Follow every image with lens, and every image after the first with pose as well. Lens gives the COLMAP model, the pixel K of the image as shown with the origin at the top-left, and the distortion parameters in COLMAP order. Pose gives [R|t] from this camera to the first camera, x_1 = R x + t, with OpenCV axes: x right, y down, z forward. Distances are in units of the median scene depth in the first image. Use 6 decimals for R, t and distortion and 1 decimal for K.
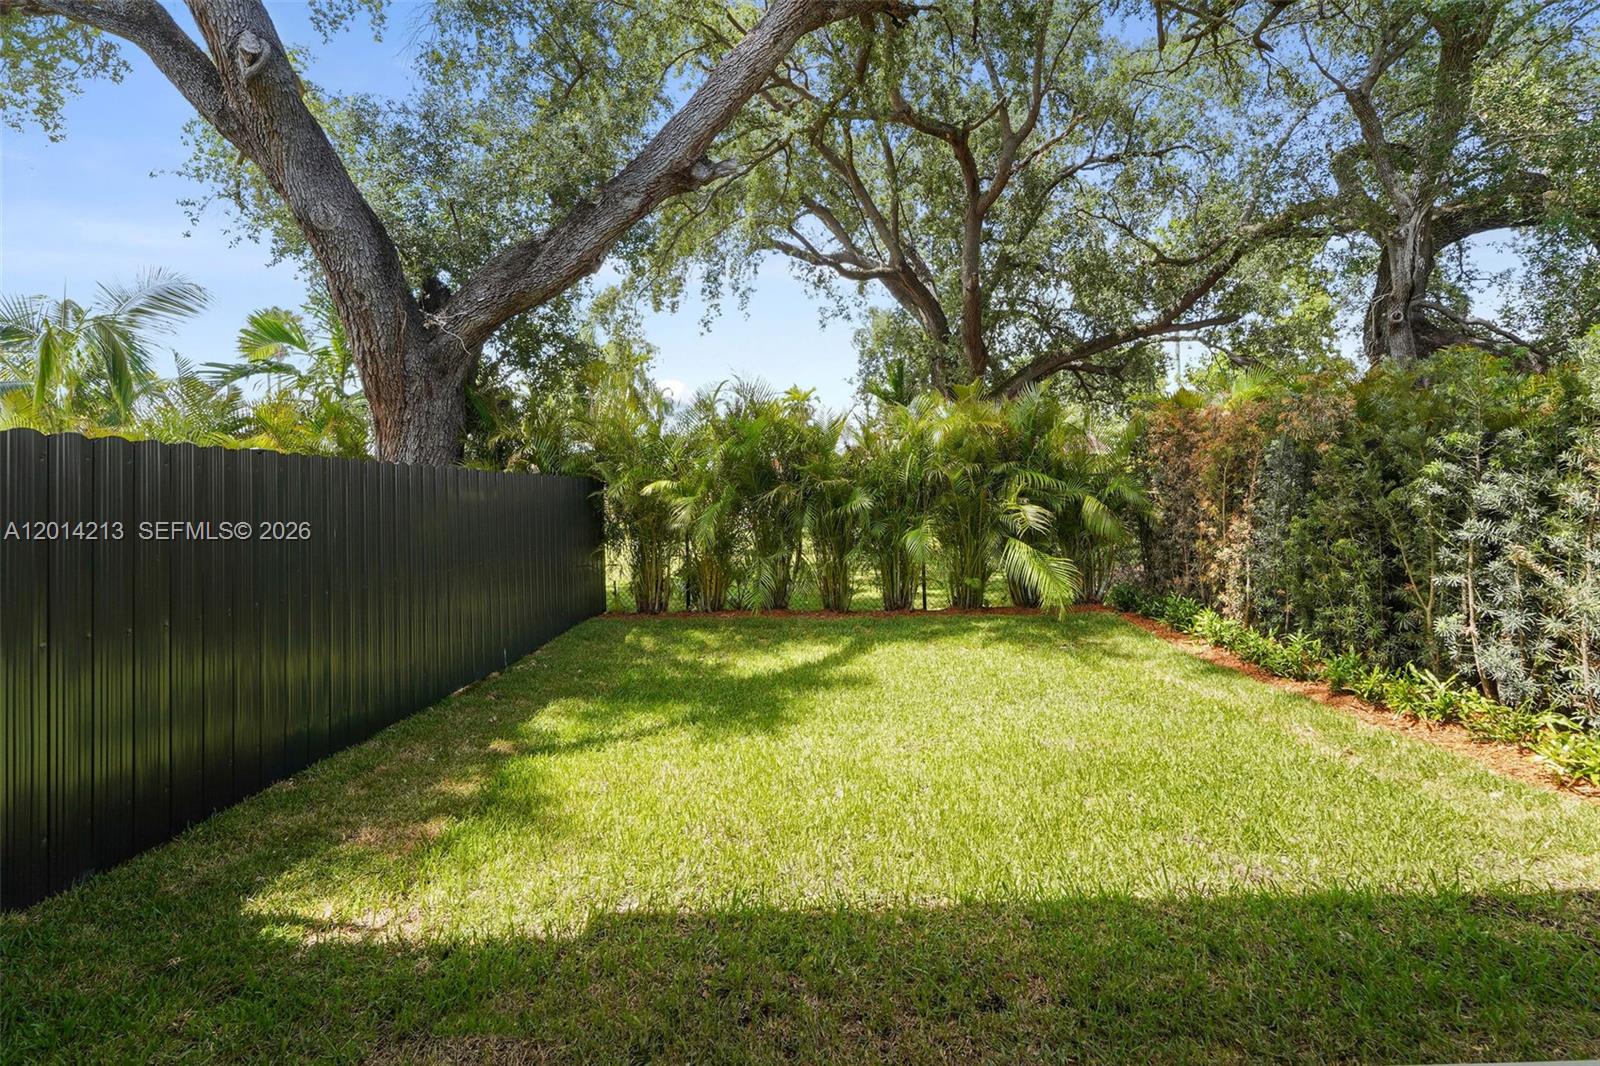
lens RADIAL K [[692.9, 0, 804.6], [0, 692.9, 458.9], [0, 0, 1]] dist [-0.000873, -0.000578]
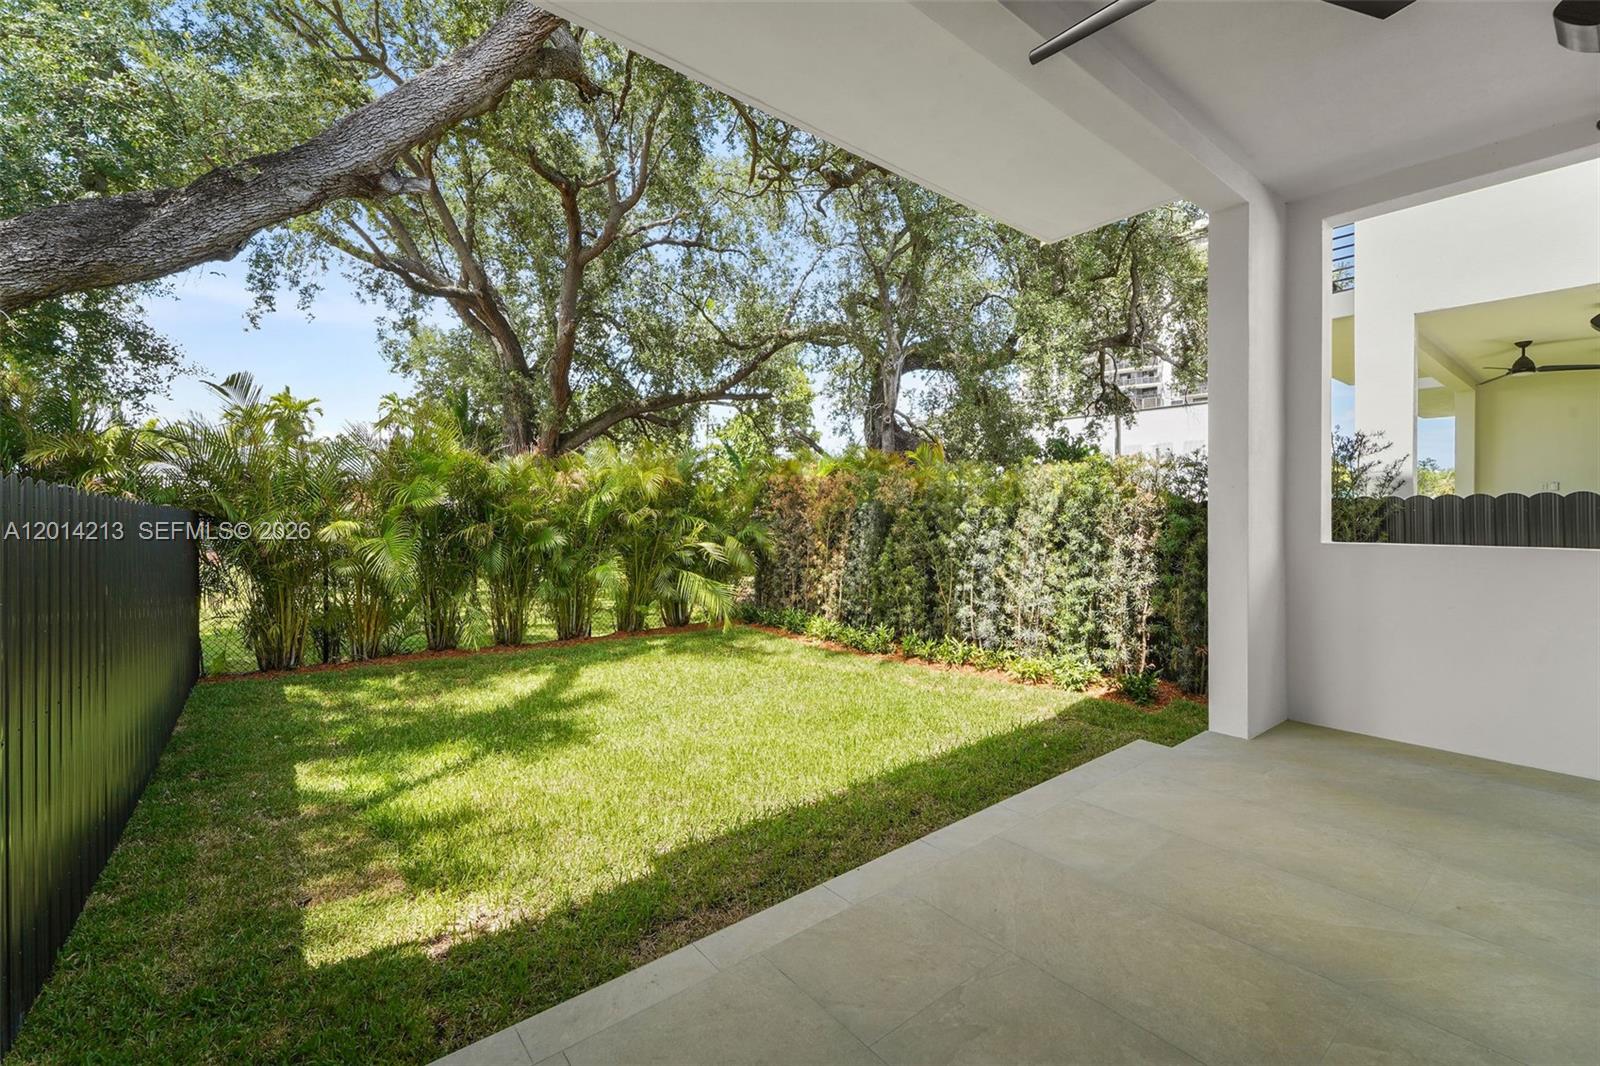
lens RADIAL K [[678.4, 0, 797.2], [0, 678.4, 507.5], [0, 0, 1]] dist [-0.000450, -0.005891]
pose [[0.774137, 0.030201, 0.632298, -0.347799], [-0.045732, 0.998919, 0.008279, -0.019315], [-0.631364, -0.035325, 0.774681, -0.067190]]
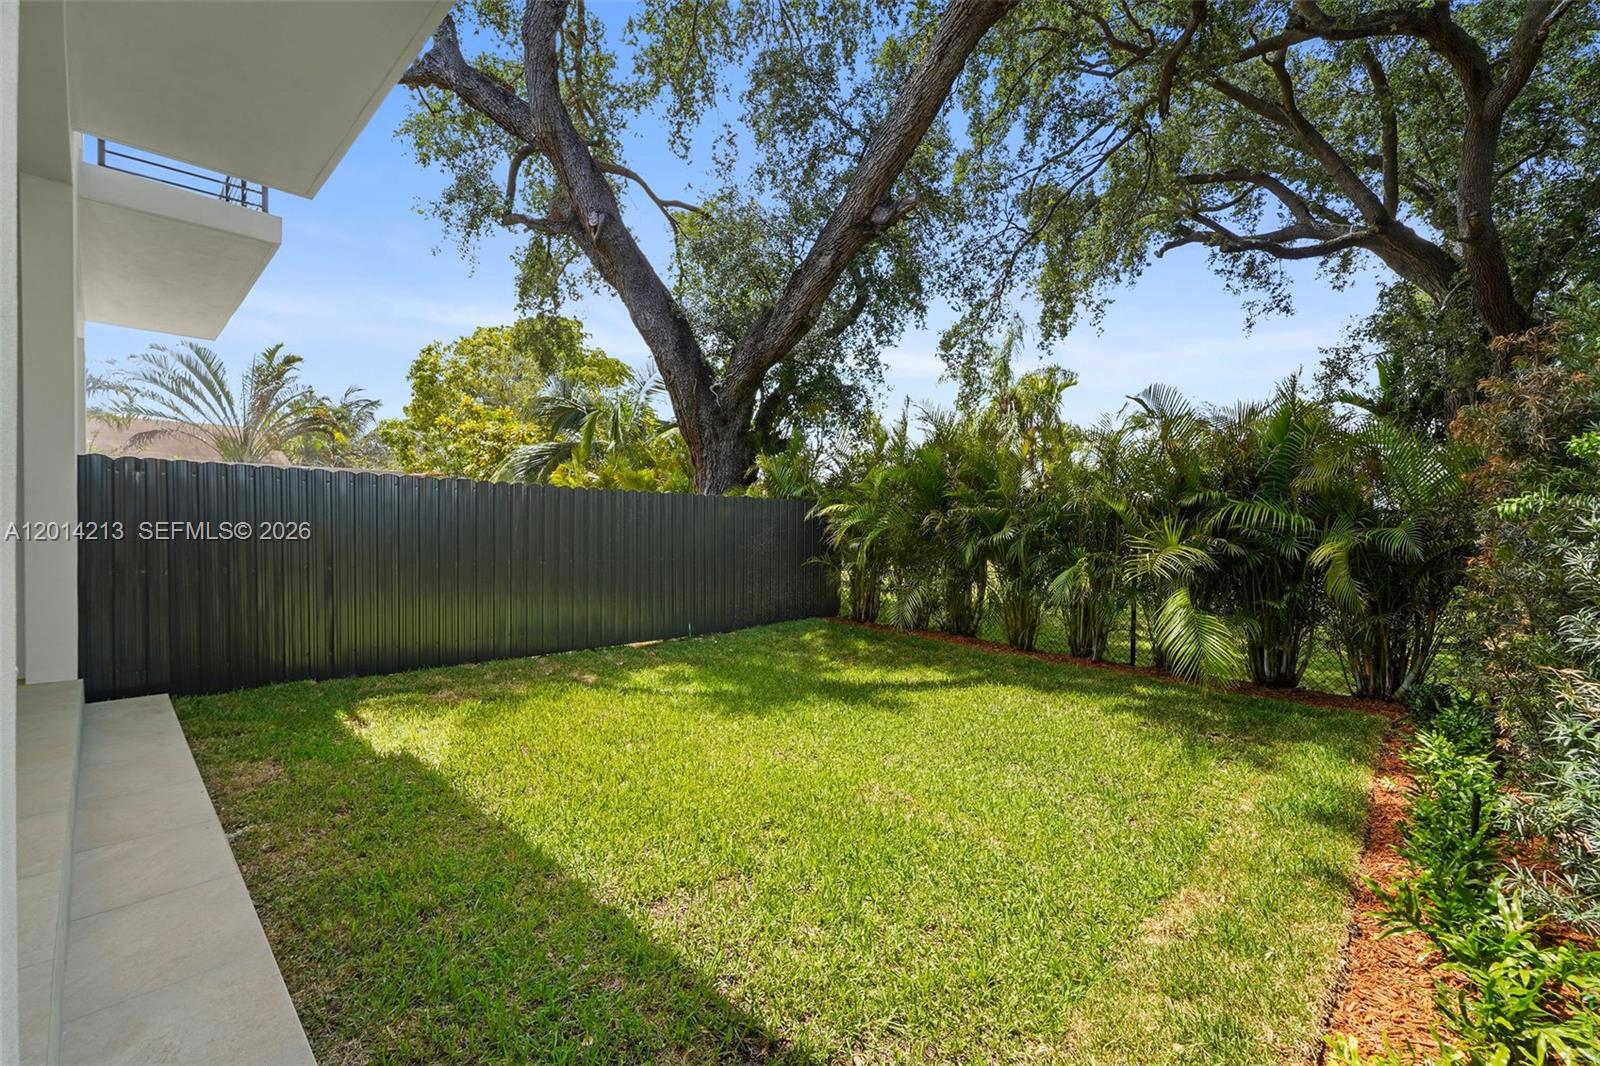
lens RADIAL K [[650.7, 0, 796.0], [0, 650.7, 529.0], [0, 0, 1]] dist [0.000983, -0.004236]
pose [[0.734913, 0.049360, -0.676363, 0.544243], [-0.004284, 0.997666, 0.068153, -0.001901], [0.678148, -0.047189, 0.733409, 0.188395]]
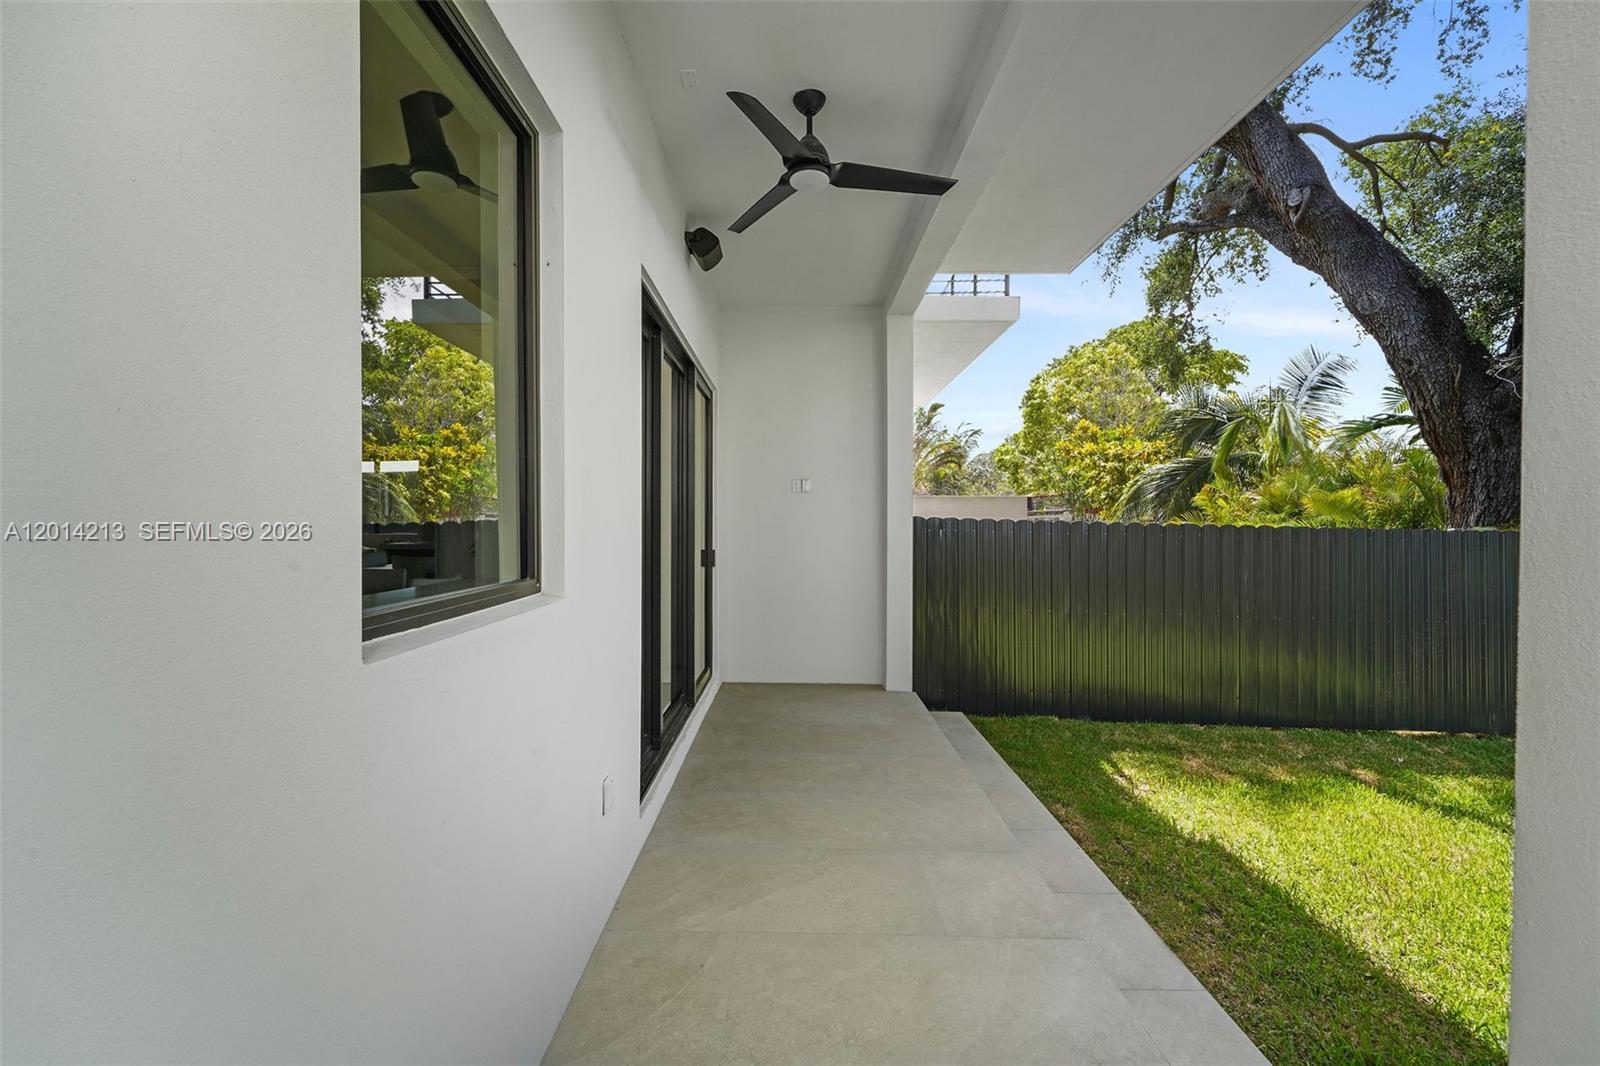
lens RADIAL K [[650.7, 0, 796.0], [0, 650.7, 529.0], [0, 0, 1]] dist [0.000983, -0.004236]
pose [[0.001766, 0.037830, -0.999283, 0.430191], [0.038657, 0.998535, 0.037870, -0.054105], [0.999251, -0.038696, 0.000301, 0.029496]]
